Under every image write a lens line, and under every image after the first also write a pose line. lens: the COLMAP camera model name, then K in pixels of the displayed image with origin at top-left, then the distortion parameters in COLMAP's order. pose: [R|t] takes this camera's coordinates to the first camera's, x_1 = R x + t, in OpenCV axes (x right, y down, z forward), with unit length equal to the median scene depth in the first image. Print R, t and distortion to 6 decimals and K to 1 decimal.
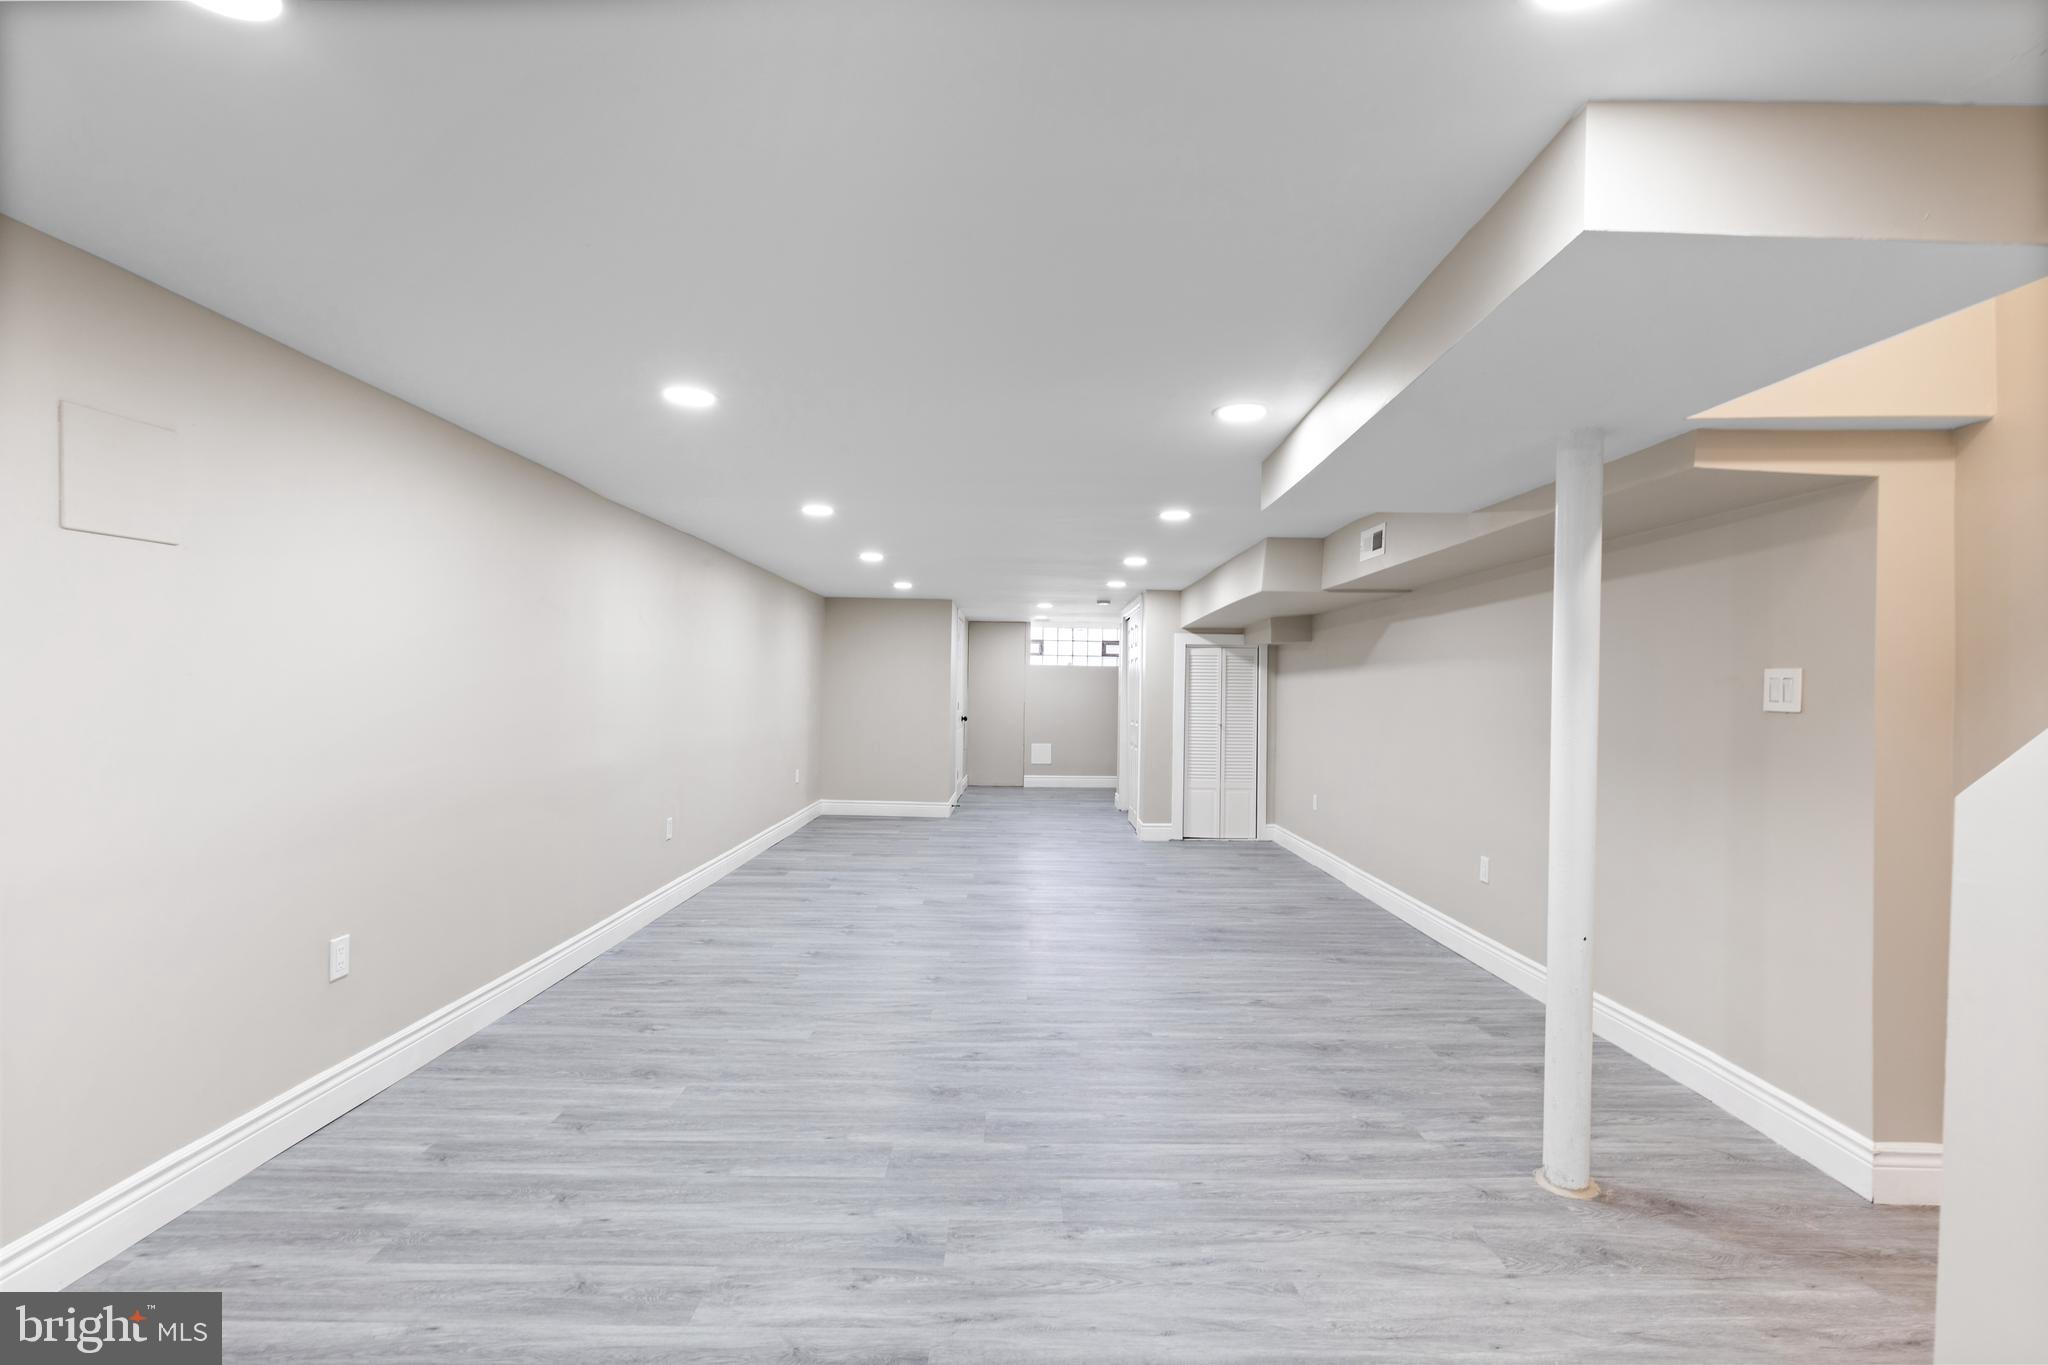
lens RADIAL K [[925.9, 0, 1034.9], [0, 925.9, 689.0], [0, 0, 1]] dist [0.001787, -0.000394]
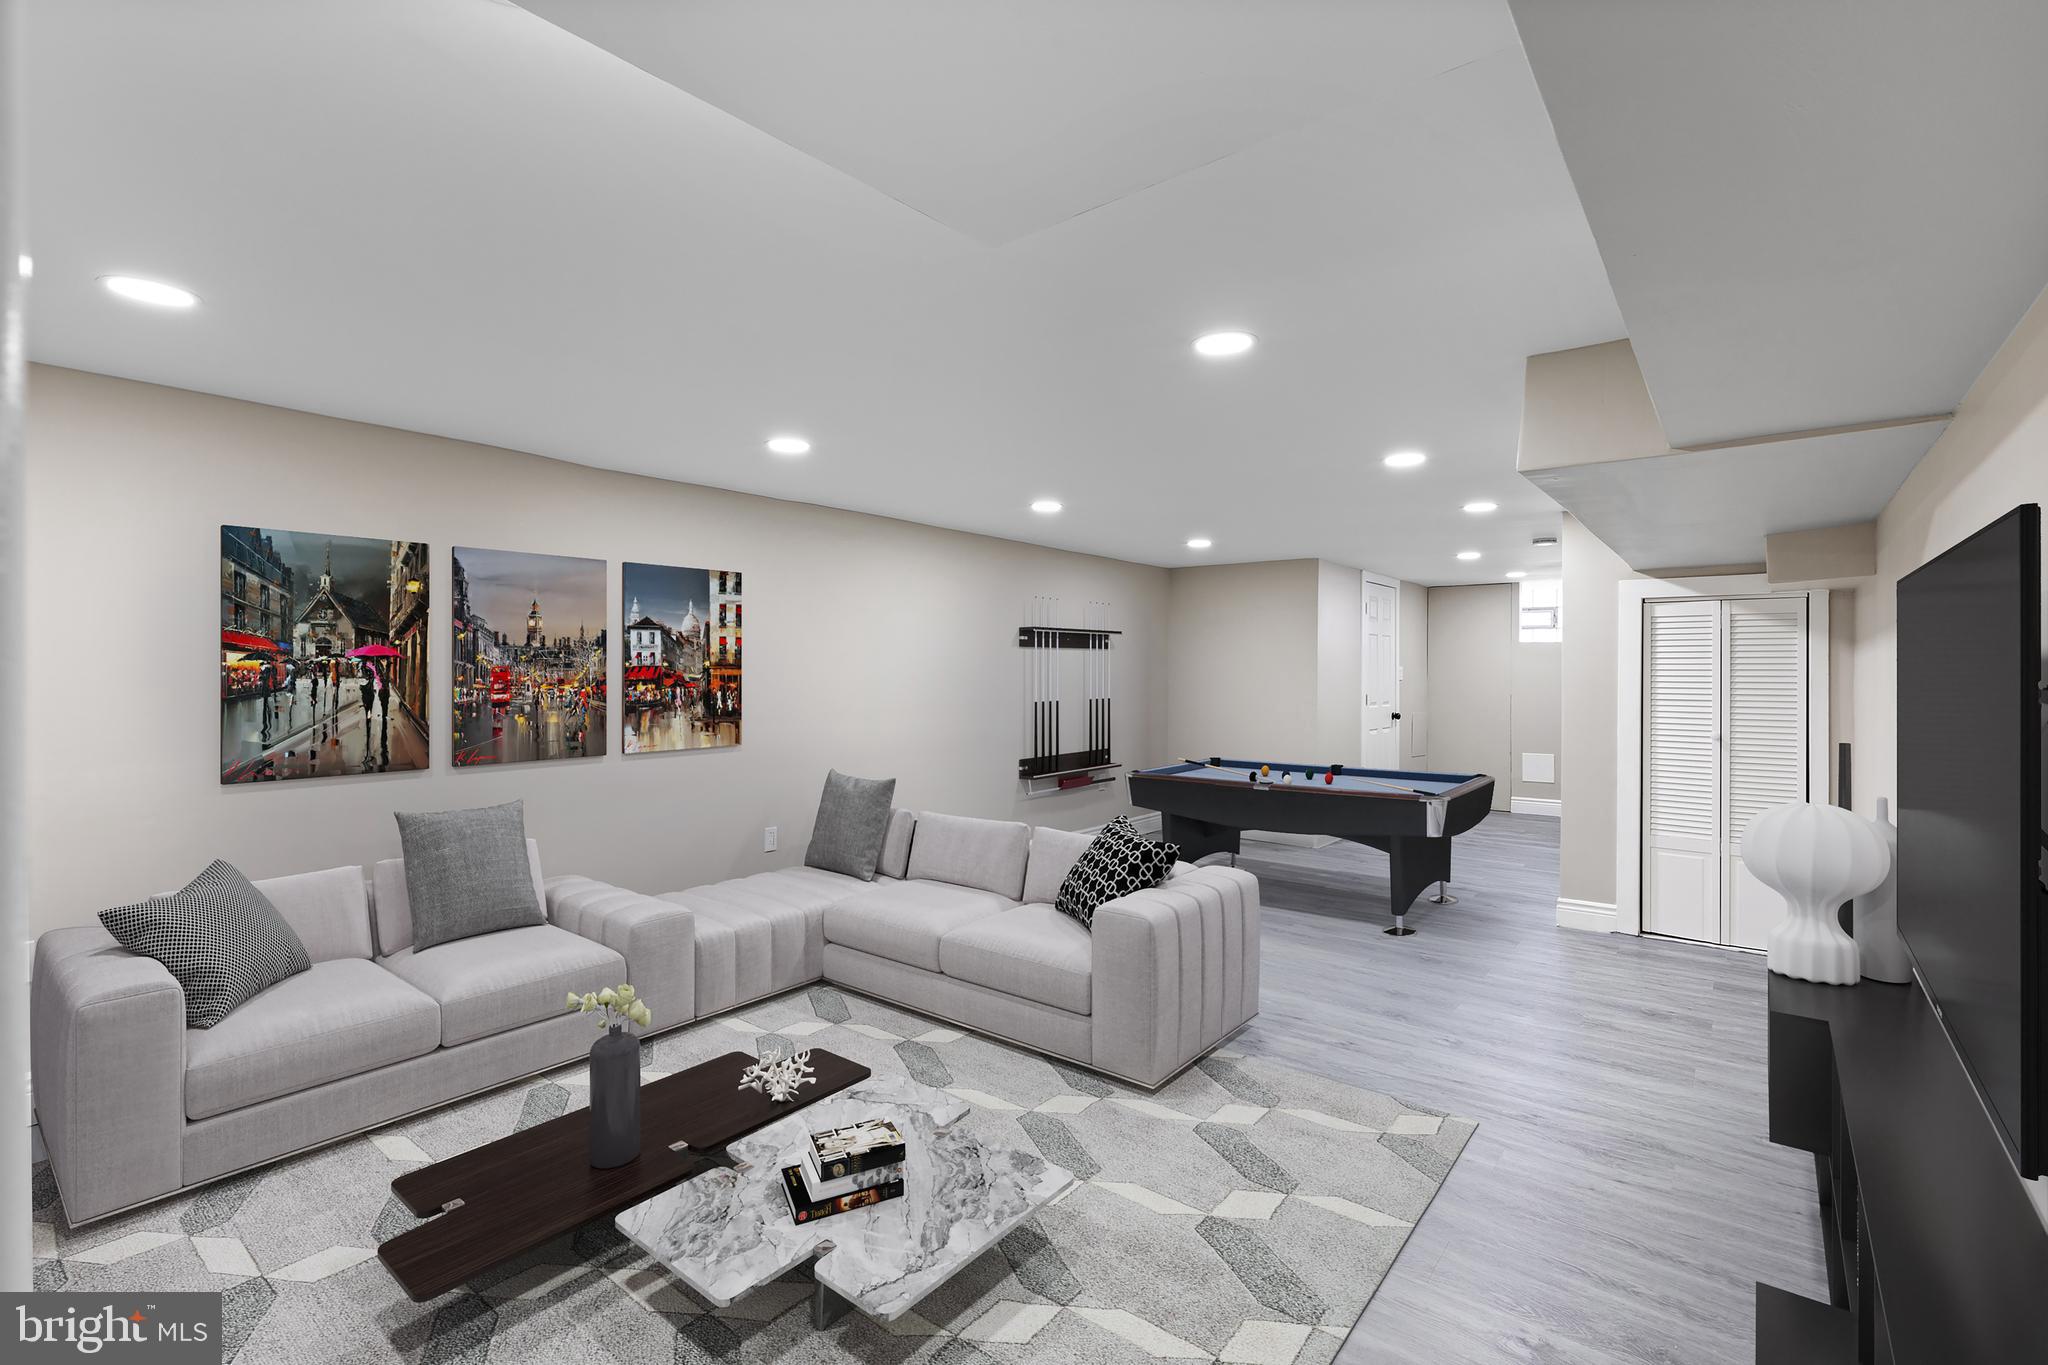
lens RADIAL K [[925.9, 0, 1011.6], [0, 925.9, 670.8], [0, 0, 1]] dist [0.001787, -0.000394]
pose [[0.766683, -0.011056, -0.641931, 0.423565], [0.006559, 0.999934, -0.009388, 0.000434], [0.641993, 0.002988, 0.766705, 0.547987]]
